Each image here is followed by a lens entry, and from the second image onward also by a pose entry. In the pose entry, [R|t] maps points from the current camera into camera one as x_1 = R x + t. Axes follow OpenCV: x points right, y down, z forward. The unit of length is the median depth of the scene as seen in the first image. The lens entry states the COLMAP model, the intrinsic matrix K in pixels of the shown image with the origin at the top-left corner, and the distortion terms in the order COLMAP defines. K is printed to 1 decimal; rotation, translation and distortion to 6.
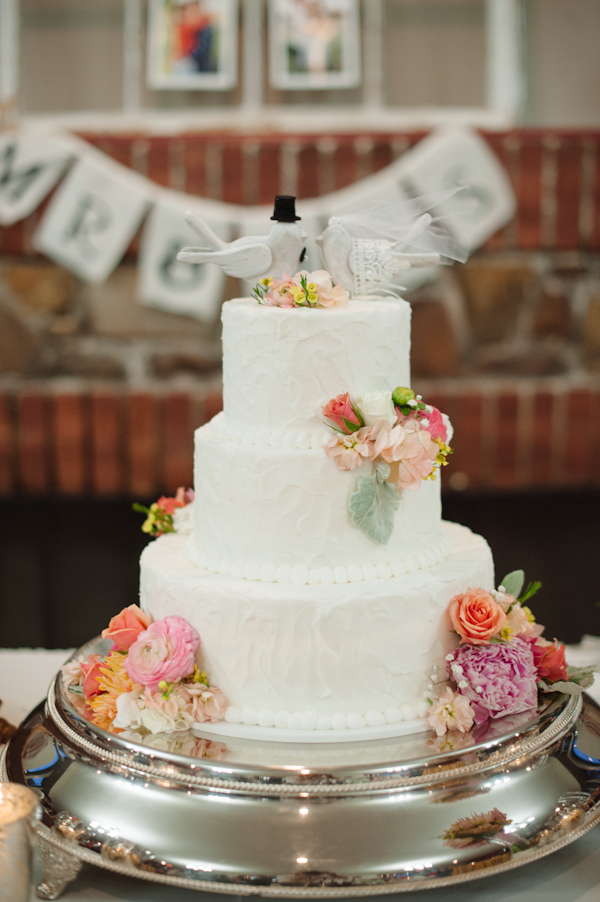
lens RADIAL K [[1300.3, 0, 308.3], [0, 1300.3, 452.3], [0, 0, 1]] dist [-0.094875, 0.000000]
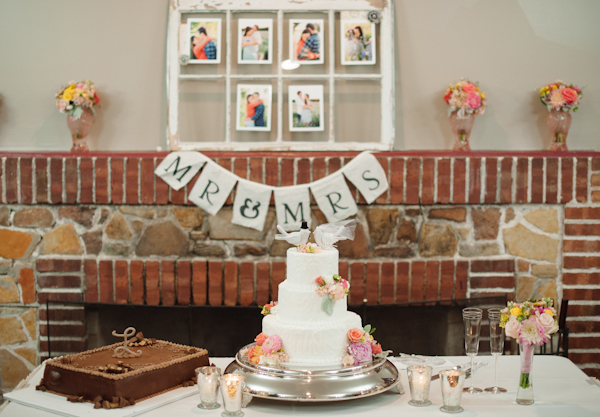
lens RADIAL K [[900.7, 0, 298.6], [0, 900.7, 207.2], [0, 0, 1]] dist [-0.123034, 0.000000]
pose [[0.999924, 0.006842, 0.010214, -0.061798], [-0.005946, 0.996335, -0.085328, -0.019694], [-0.010760, 0.085261, 0.996301, -1.575177]]
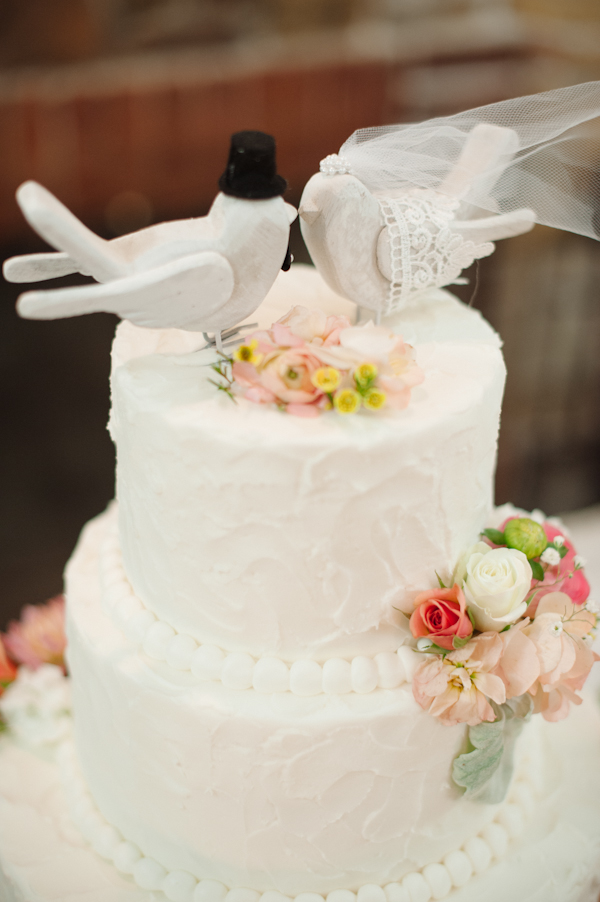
lens RADIAL K [[1300.3, 0, 298.9], [0, 1300.3, 450.5], [0, 0, 1]] dist [-0.094875, 0.000000]
pose [[0.928421, -0.177731, 0.326261, -0.163535], [0.056997, 0.935895, 0.347638, -0.250081], [-0.367132, -0.304158, 0.879035, 0.587401]]
